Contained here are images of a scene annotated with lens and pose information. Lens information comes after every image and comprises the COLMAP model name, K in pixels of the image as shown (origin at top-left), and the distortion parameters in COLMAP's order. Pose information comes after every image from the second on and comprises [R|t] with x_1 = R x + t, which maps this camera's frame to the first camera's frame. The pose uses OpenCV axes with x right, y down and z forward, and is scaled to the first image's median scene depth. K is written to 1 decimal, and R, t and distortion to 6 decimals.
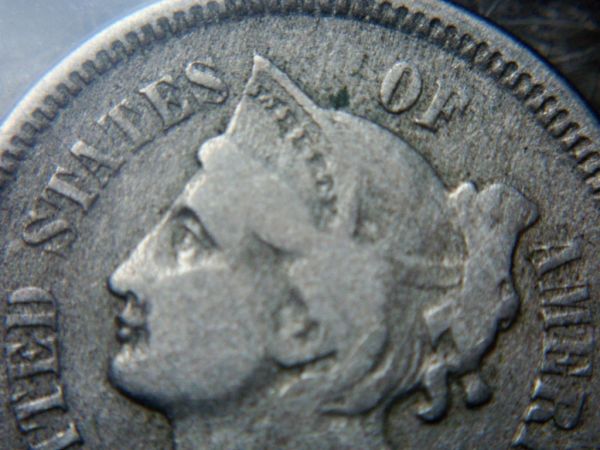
lens RADIAL K [[2364.9, 0, 299.8], [0, 2364.9, 225.3], [0, 0, 1]] dist [0.498657, 0.000000]
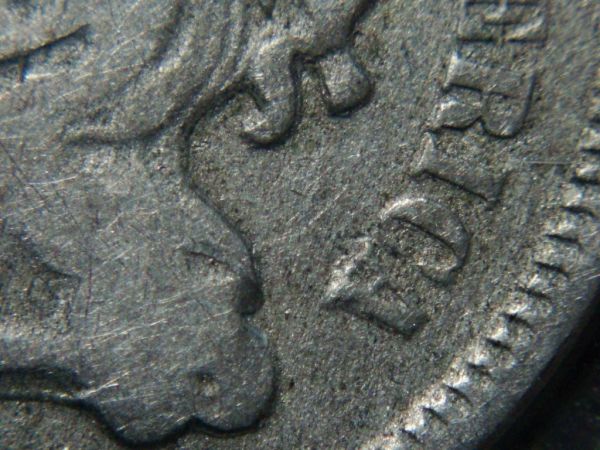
lens RADIAL K [[2364.9, 0, 301.2], [0, 2364.9, 224.8], [0, 0, 1]] dist [0.498657, 0.000000]
pose [[0.998021, -0.052454, 0.034677, 0.042630], [0.044692, 0.979664, 0.195607, -0.007649], [-0.044232, -0.193670, 0.980069, 0.444806]]
